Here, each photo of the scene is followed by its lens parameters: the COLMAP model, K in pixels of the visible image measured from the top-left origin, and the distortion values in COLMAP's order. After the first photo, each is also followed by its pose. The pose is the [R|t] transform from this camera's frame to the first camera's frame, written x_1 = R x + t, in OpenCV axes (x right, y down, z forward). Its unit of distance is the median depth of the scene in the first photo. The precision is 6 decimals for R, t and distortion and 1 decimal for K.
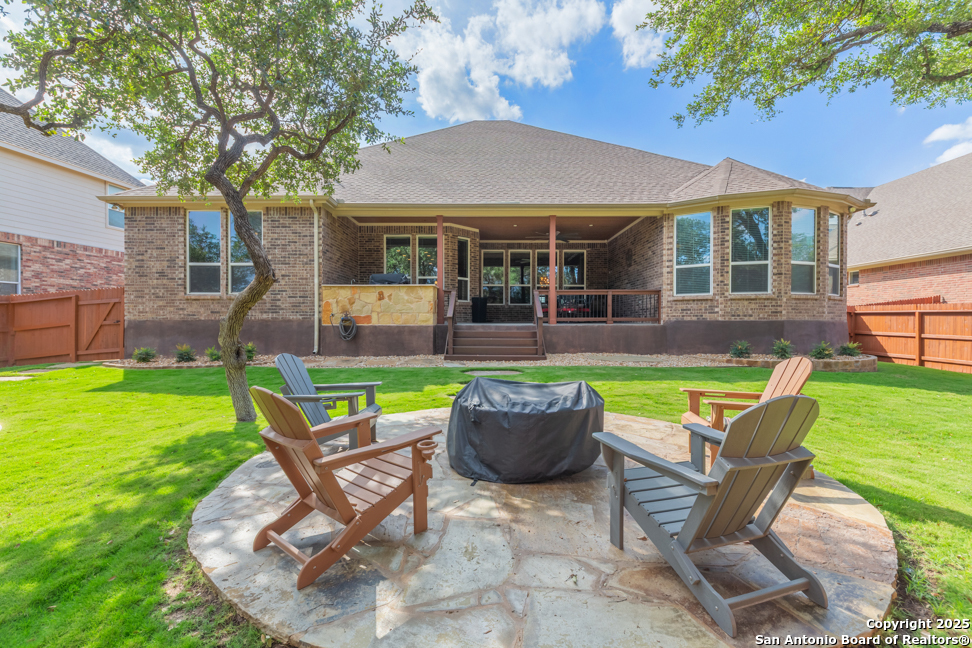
lens RADIAL K [[422.6, 0, 486.0], [0, 422.6, 319.1], [0, 0, 1]] dist [0.004215, -0.000014]
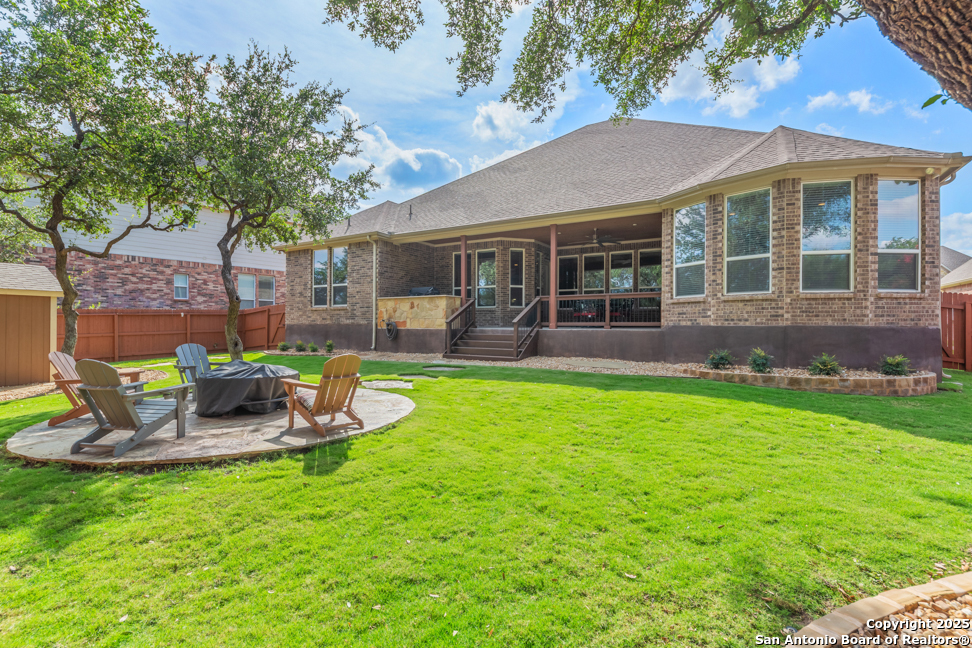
lens RADIAL K [[422.6, 0, 480.7], [0, 422.6, 317.8], [0, 0, 1]] dist [0.004215, -0.000014]
pose [[0.867995, -0.006361, -0.496533, 0.553068], [0.001210, 0.999942, -0.010695, -0.004095], [0.496572, 0.008683, 0.867952, 0.007542]]
